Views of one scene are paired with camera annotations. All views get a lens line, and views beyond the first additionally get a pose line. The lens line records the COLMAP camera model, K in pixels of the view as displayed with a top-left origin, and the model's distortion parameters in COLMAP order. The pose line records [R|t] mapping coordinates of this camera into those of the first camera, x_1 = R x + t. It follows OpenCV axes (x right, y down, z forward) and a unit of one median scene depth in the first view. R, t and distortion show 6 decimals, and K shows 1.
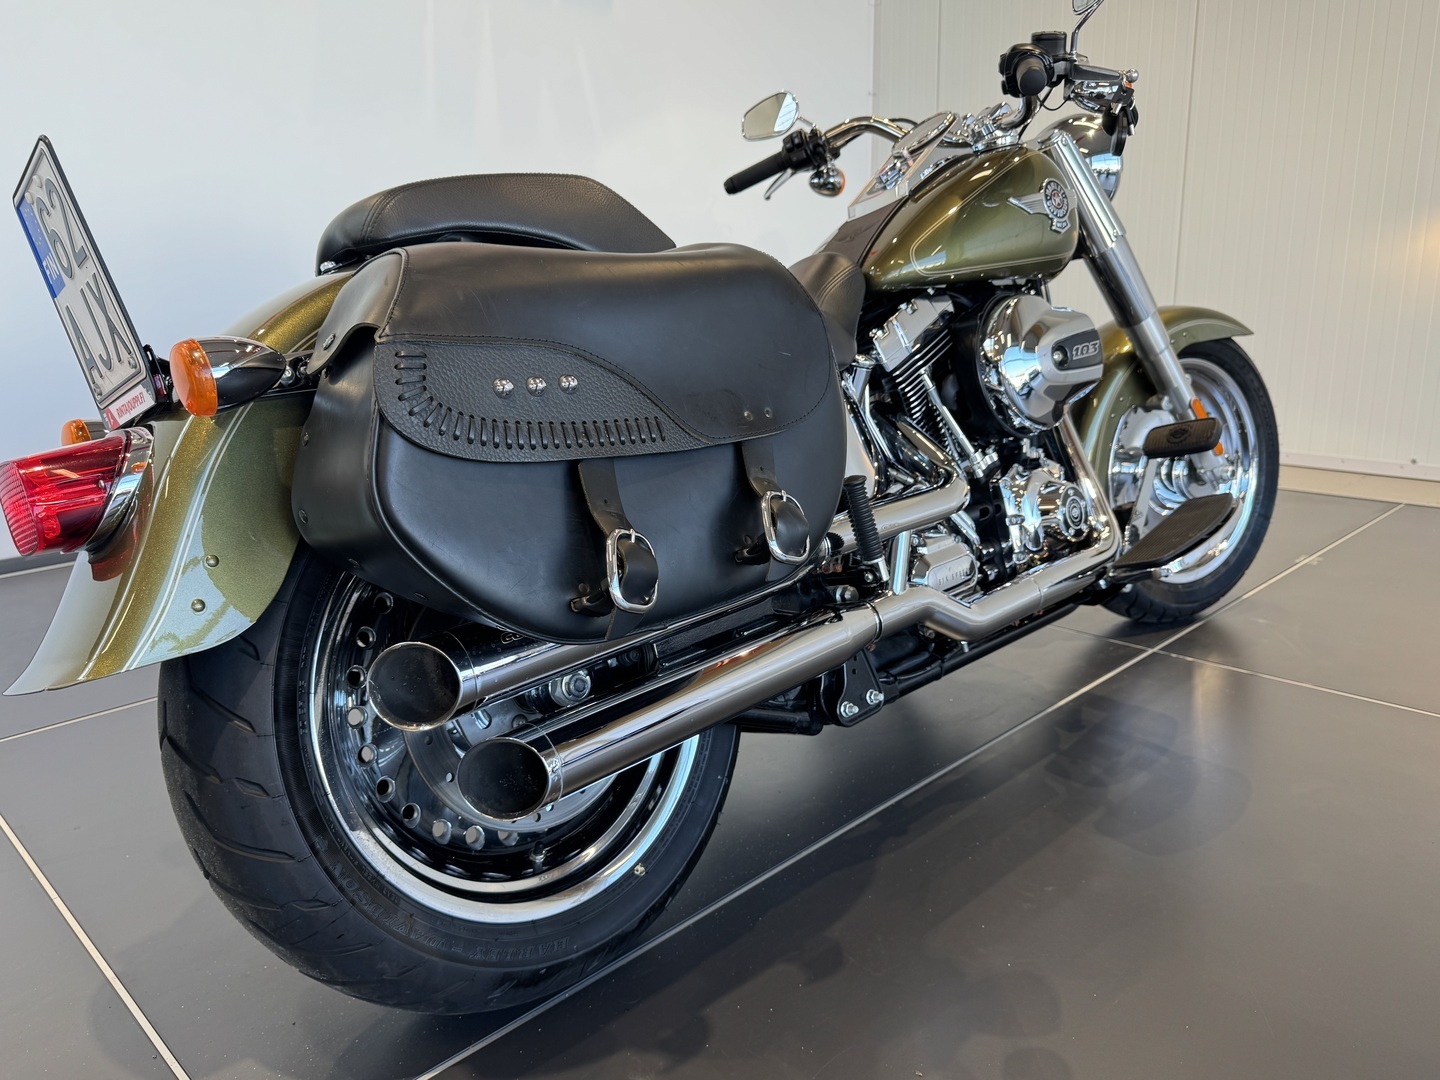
lens RADIAL K [[1040.6, 0, 720.0], [0, 1040.6, 540.0], [0, 0, 1]] dist [0.064579, -0.156264]
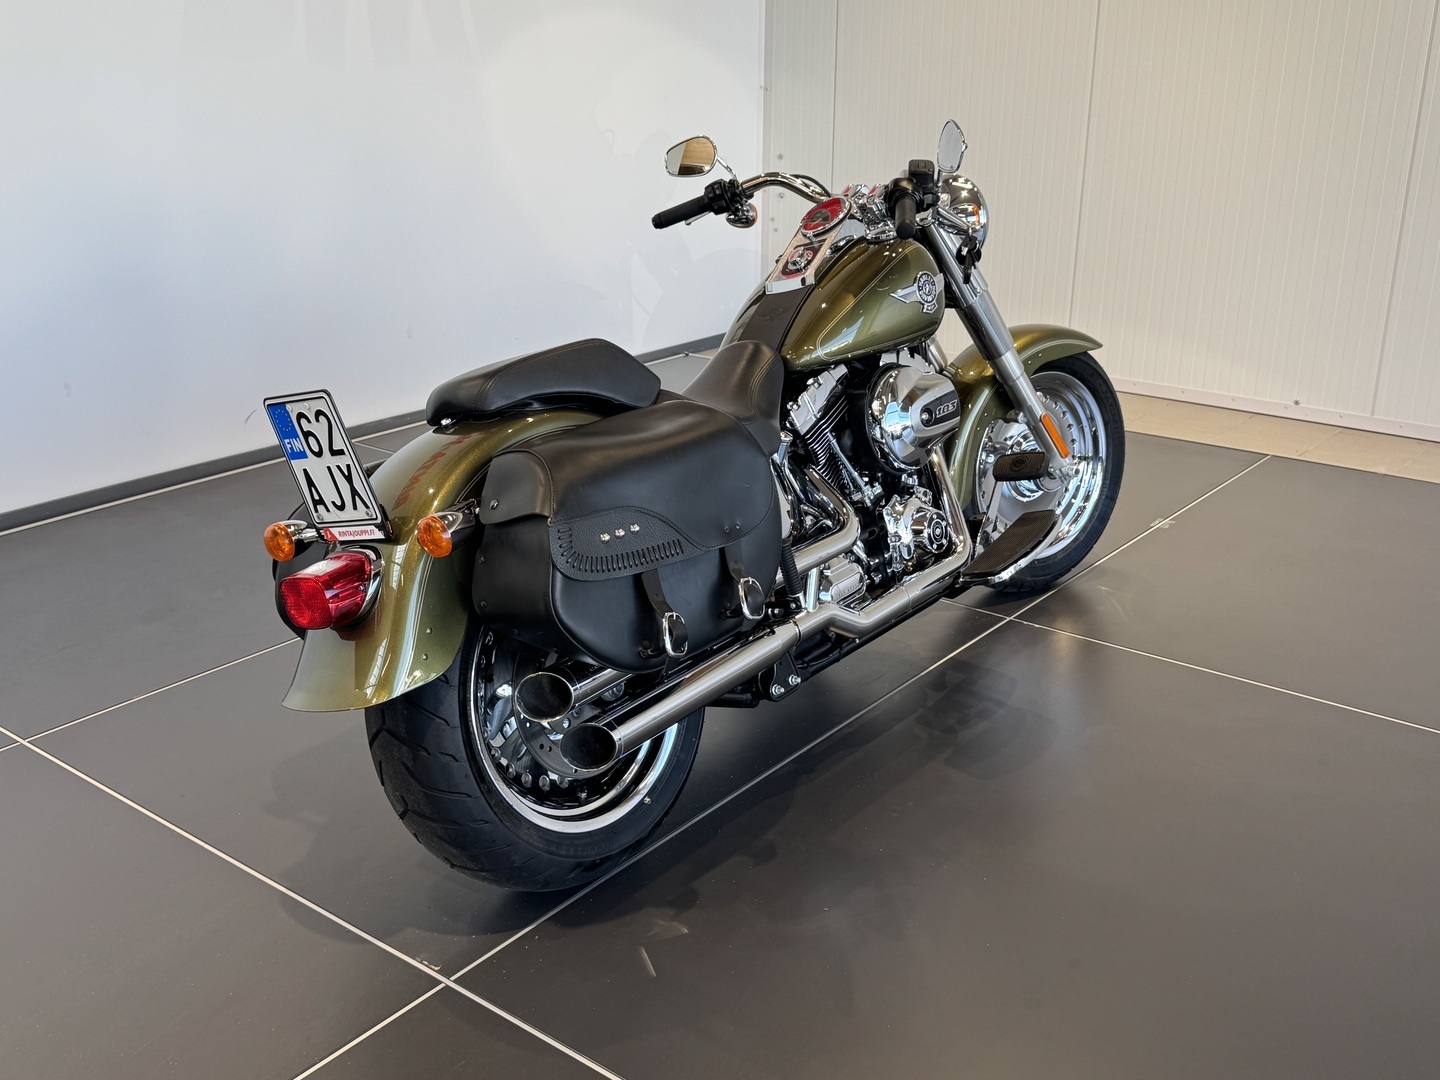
lens RADIAL K [[1470.8, 0, 720.0], [0, 1470.8, 540.0], [0, 0, 1]] dist [0.011637, 0.002729]
pose [[0.991856, -0.020129, 0.125763, -0.177534], [0.006952, 0.994517, 0.104348, -0.219938], [-0.127174, -0.102624, 0.986557, -0.840220]]
